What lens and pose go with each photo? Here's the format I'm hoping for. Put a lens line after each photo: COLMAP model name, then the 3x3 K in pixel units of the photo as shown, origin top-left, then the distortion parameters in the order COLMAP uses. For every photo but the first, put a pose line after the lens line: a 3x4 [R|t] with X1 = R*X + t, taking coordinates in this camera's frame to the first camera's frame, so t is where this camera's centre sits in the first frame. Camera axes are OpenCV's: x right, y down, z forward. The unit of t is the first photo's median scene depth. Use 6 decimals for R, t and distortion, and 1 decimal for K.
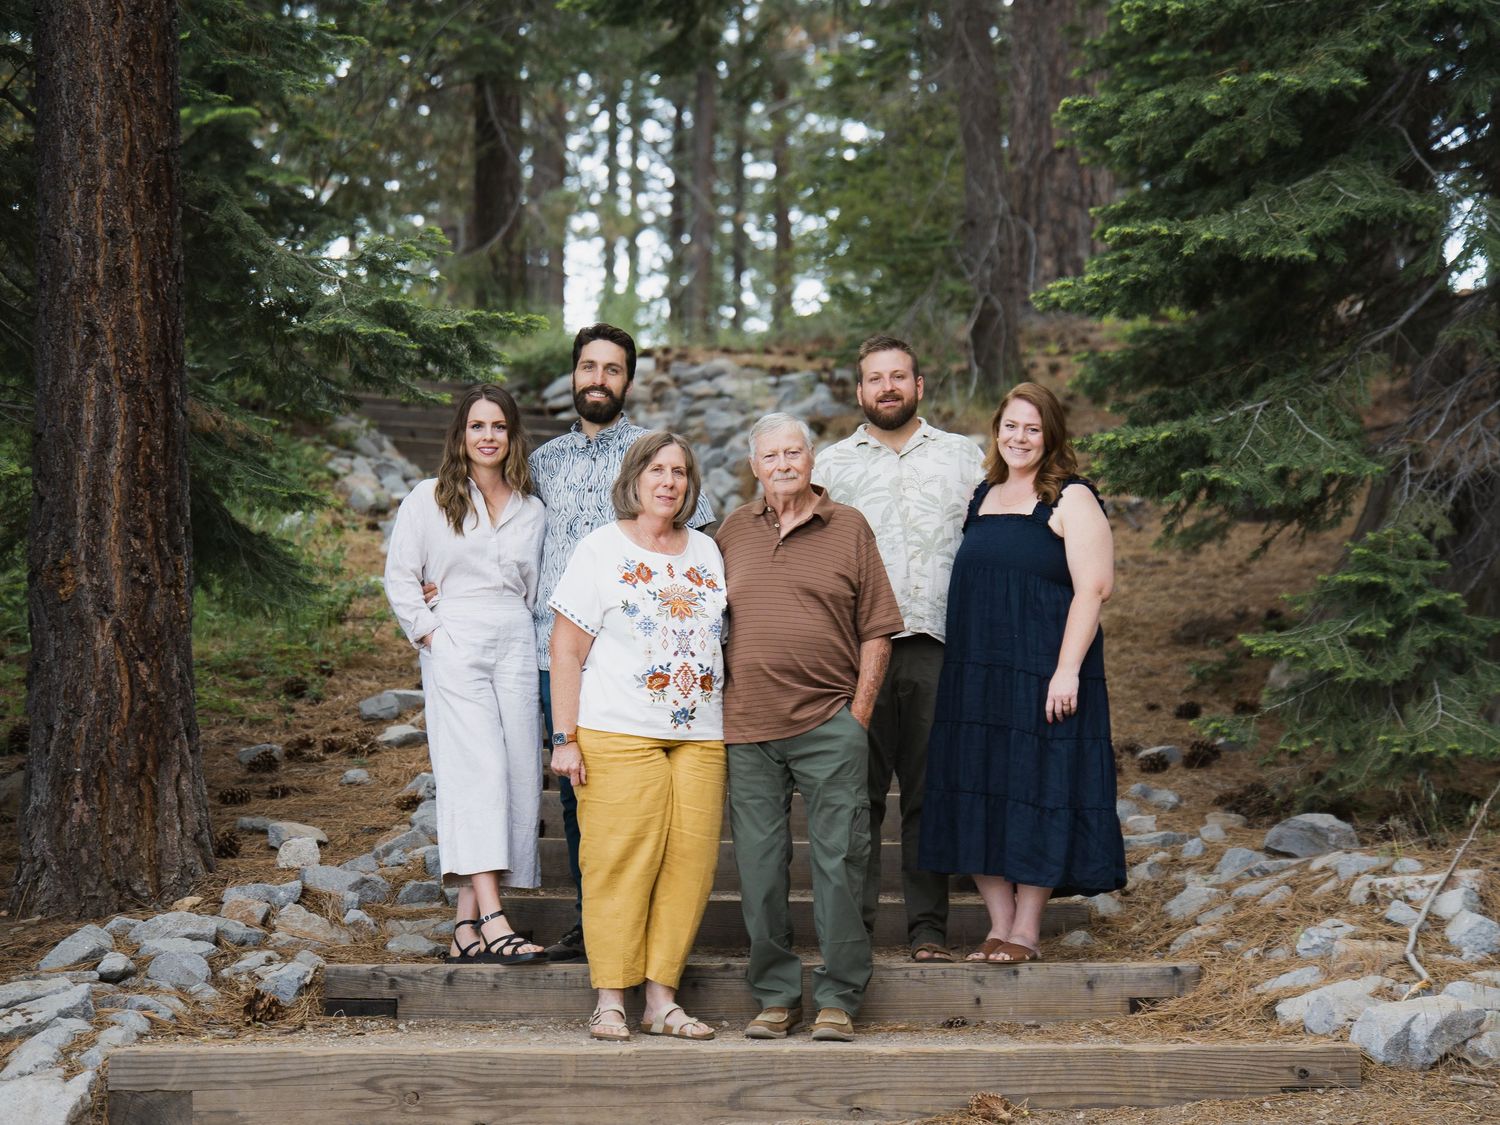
lens RADIAL K [[3540.4, 0, 748.6], [0, 3540.4, 529.6], [0, 0, 1]] dist [-0.505972, 15.788708]
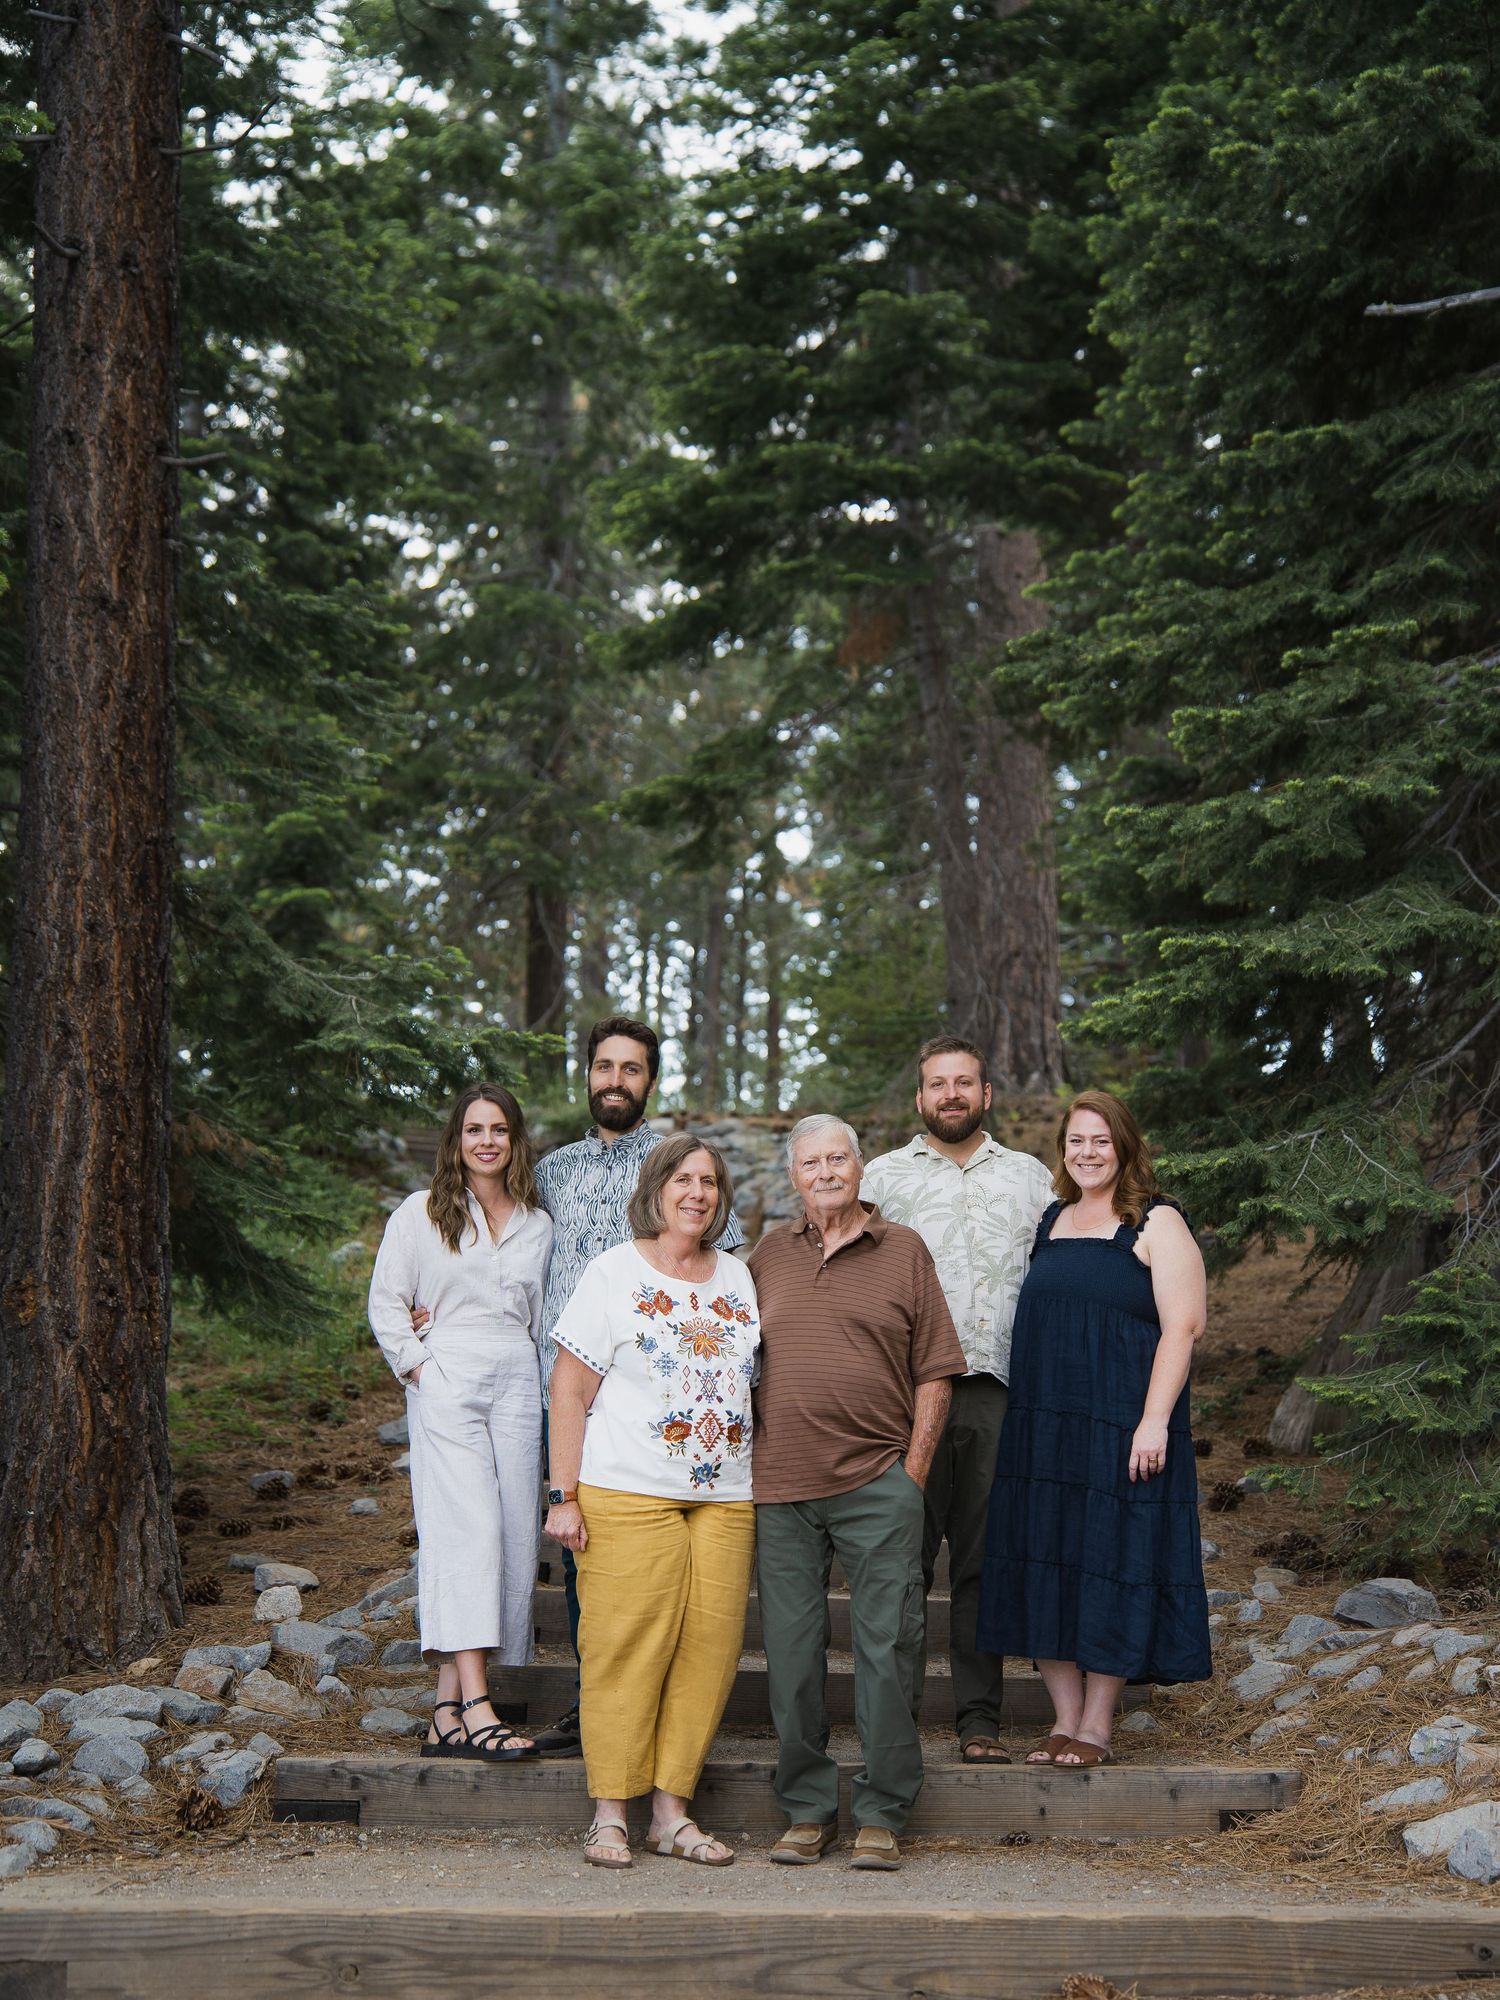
lens RADIAL K [[2680.3, 0, 806.5], [0, 2680.3, 1103.4], [0, 0, 1]] dist [0.238399, -0.016332]
pose [[0.999611, 0.015984, 0.022875, -0.009196], [-0.014513, 0.997902, -0.063089, 0.004889], [-0.023836, 0.062732, 0.997746, 0.312062]]
